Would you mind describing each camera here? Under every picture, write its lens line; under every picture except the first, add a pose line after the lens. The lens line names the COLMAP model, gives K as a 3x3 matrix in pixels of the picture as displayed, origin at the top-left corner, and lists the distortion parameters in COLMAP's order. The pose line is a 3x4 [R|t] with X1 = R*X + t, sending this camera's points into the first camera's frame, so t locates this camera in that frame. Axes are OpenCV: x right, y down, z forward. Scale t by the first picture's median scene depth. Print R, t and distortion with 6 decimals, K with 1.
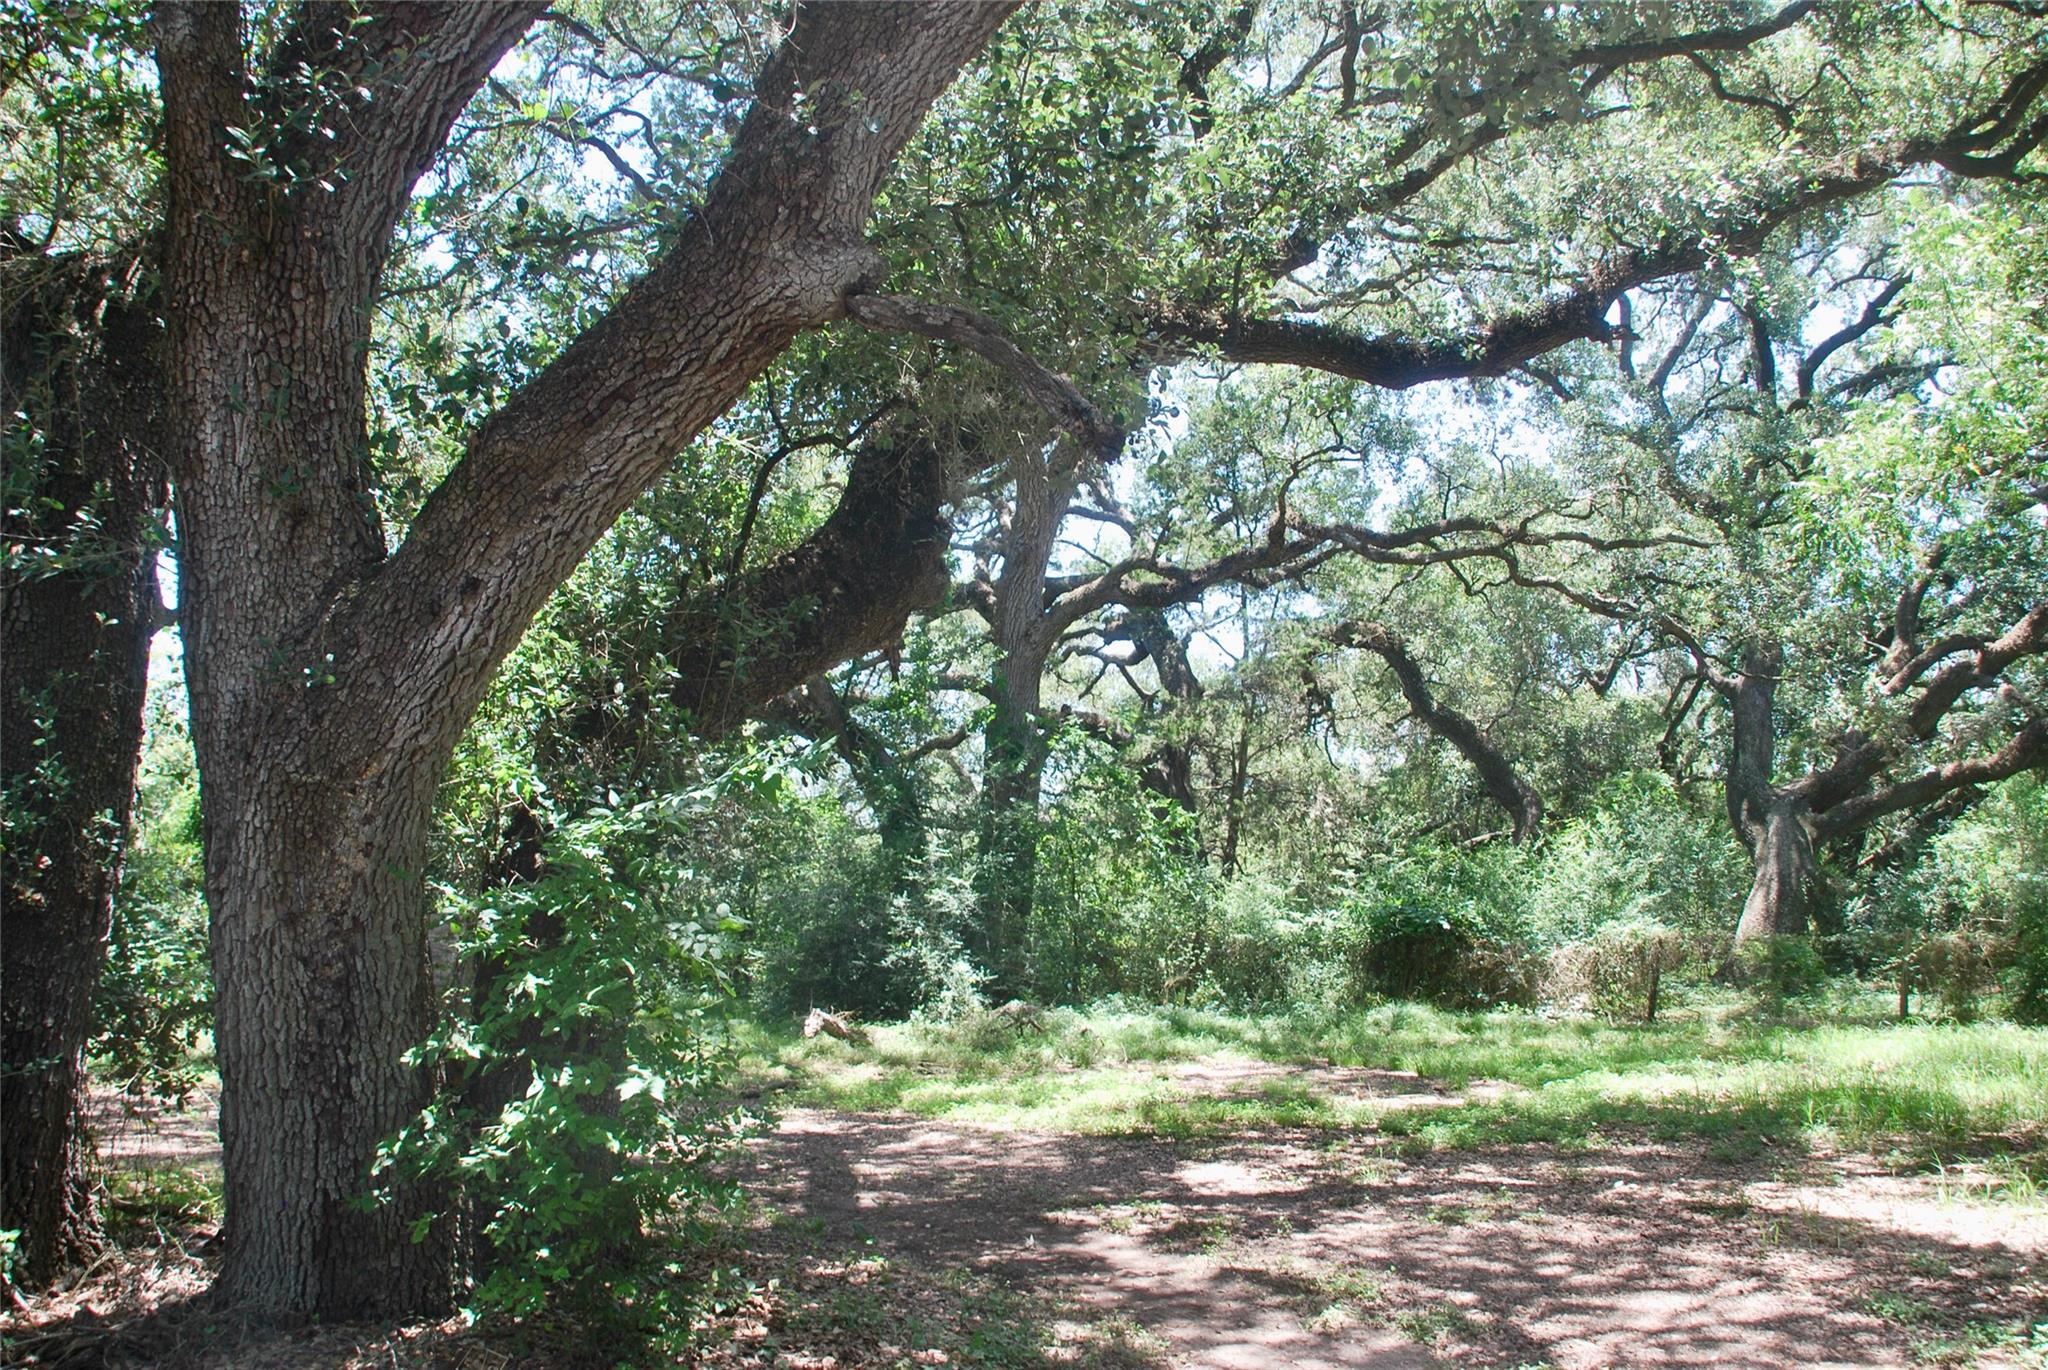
lens RADIAL K [[1601.9, 0, 1027.3], [0, 1601.9, 711.4], [0, 0, 1]] dist [-0.169710, 0.141999]
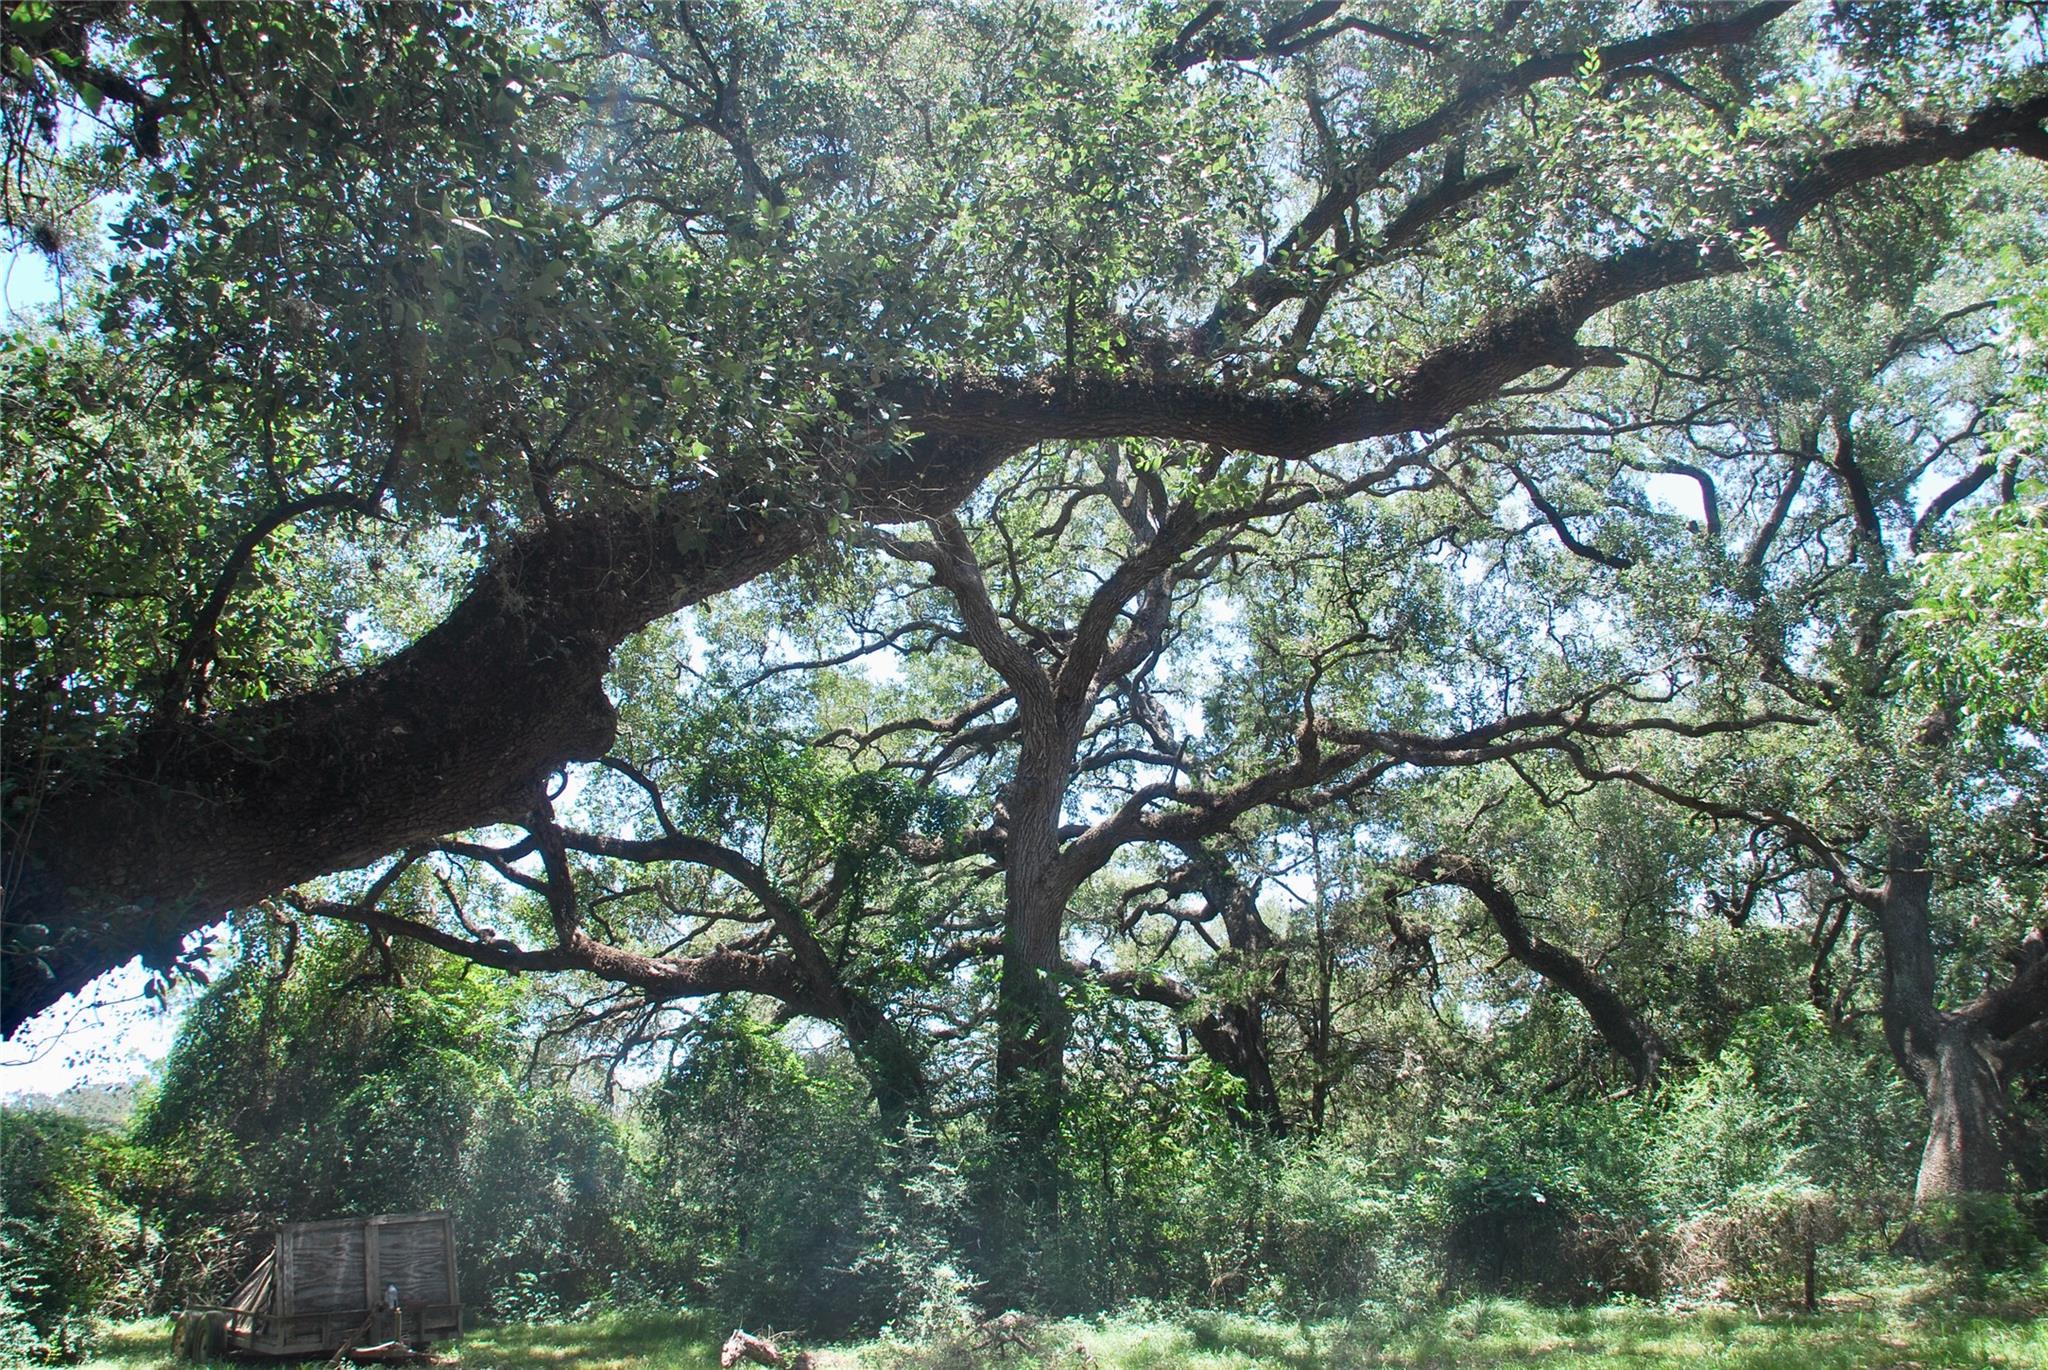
lens RADIAL K [[1601.9, 0, 1027.3], [0, 1601.9, 711.4], [0, 0, 1]] dist [-0.169710, 0.141999]
pose [[0.995114, -0.057170, -0.080502, 0.068187], [0.042205, 0.983368, -0.176651, 0.015504], [0.089263, 0.172391, 0.980976, 0.119127]]
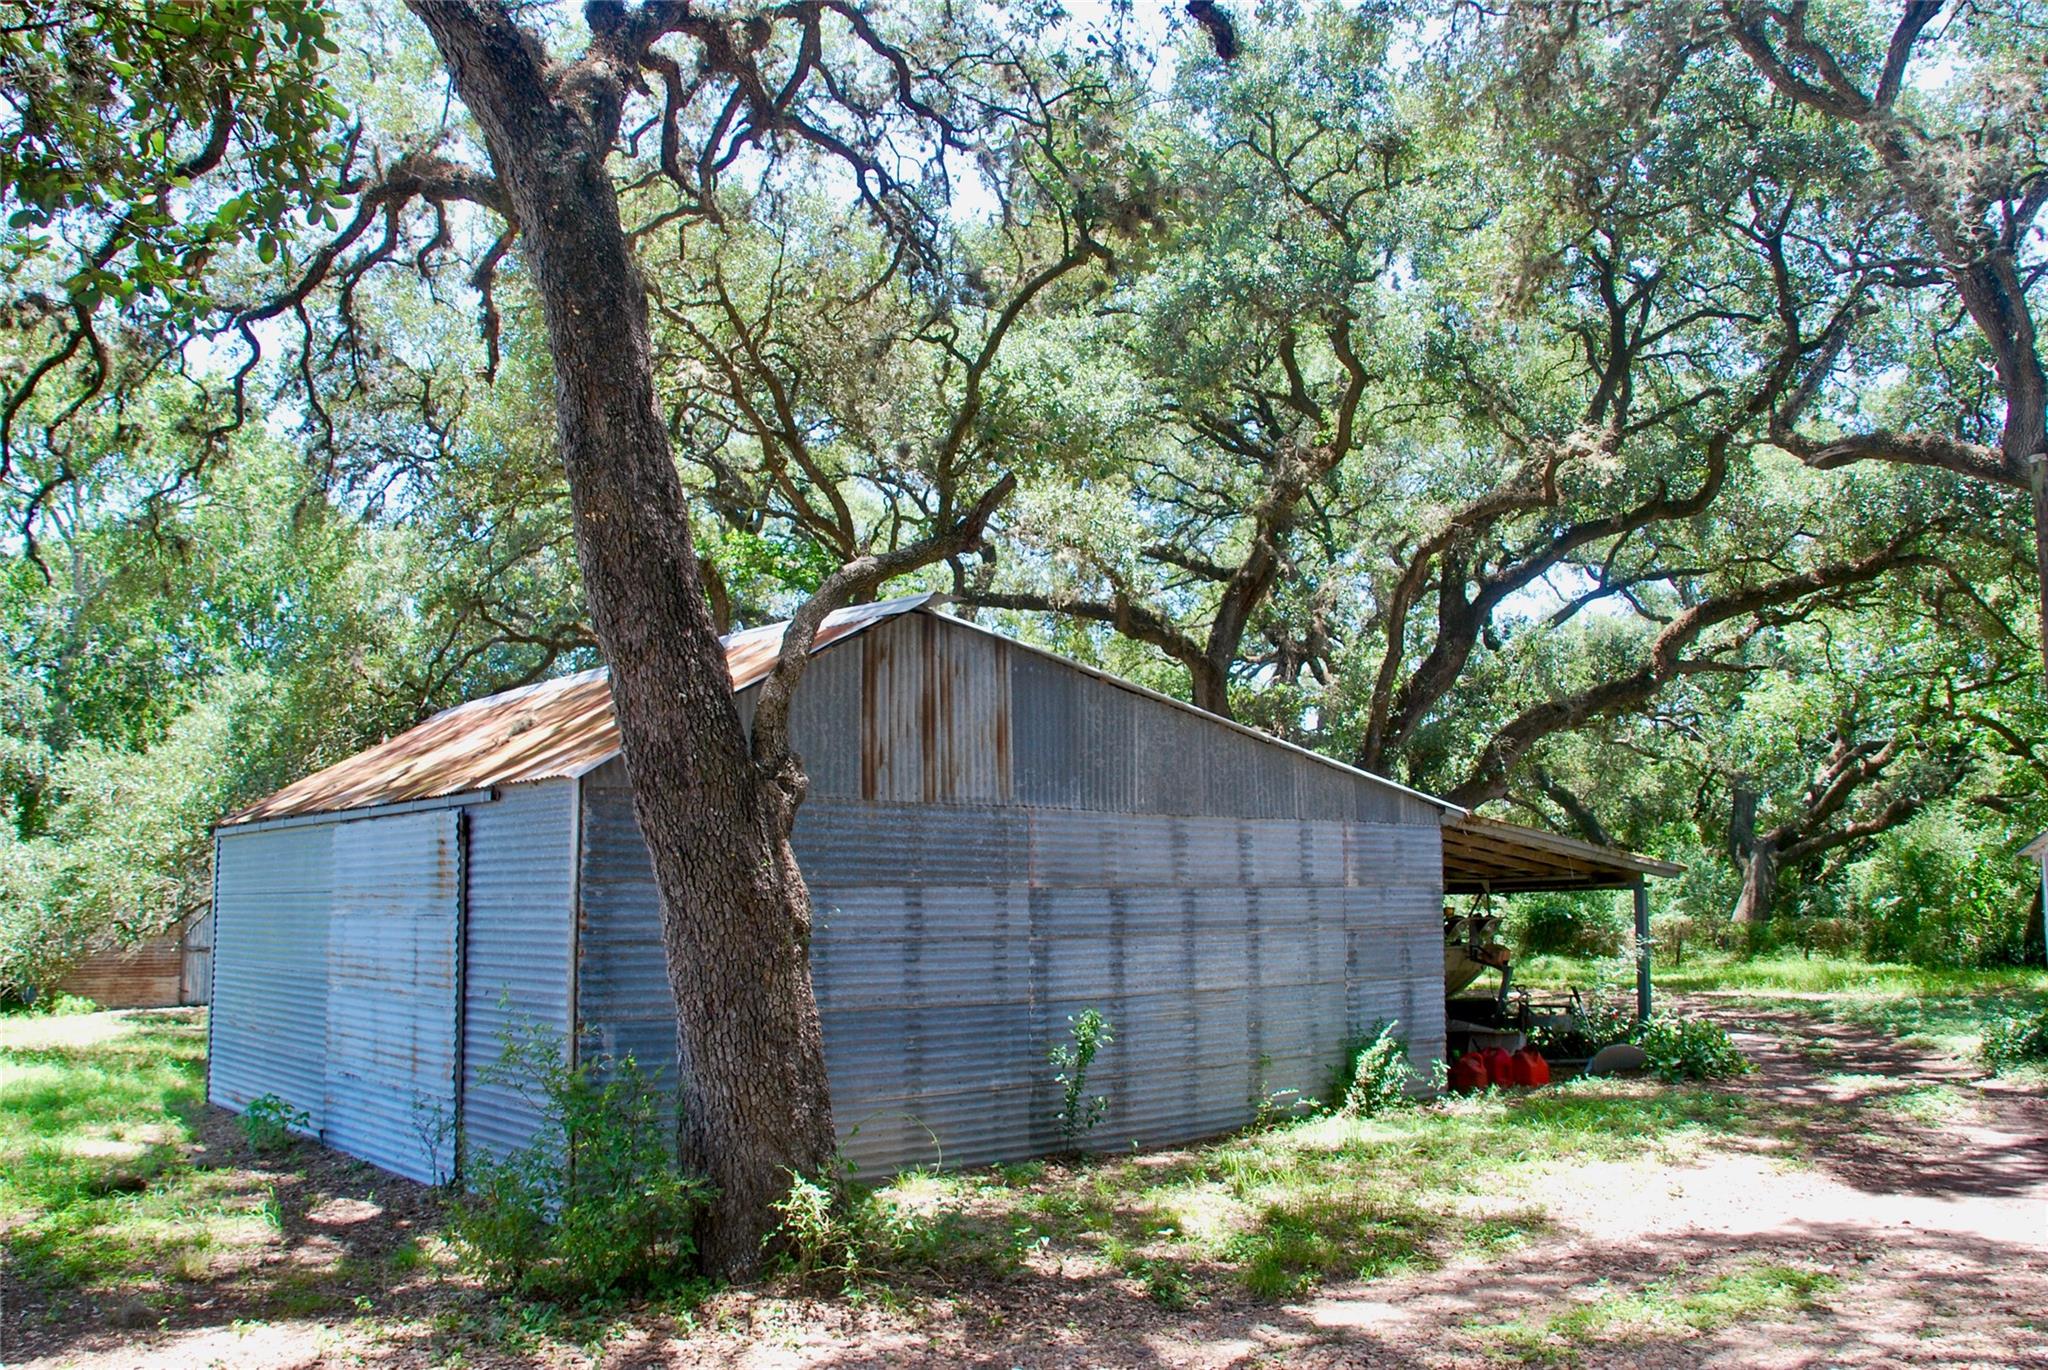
lens RADIAL K [[1601.9, 0, 1027.3], [0, 1601.9, 711.4], [0, 0, 1]] dist [-0.169710, 0.141999]
pose [[0.999041, -0.011102, -0.042351, -0.270653], [0.010946, 0.999932, -0.003922, -0.098942], [0.042391, 0.003455, 0.999095, -0.815945]]
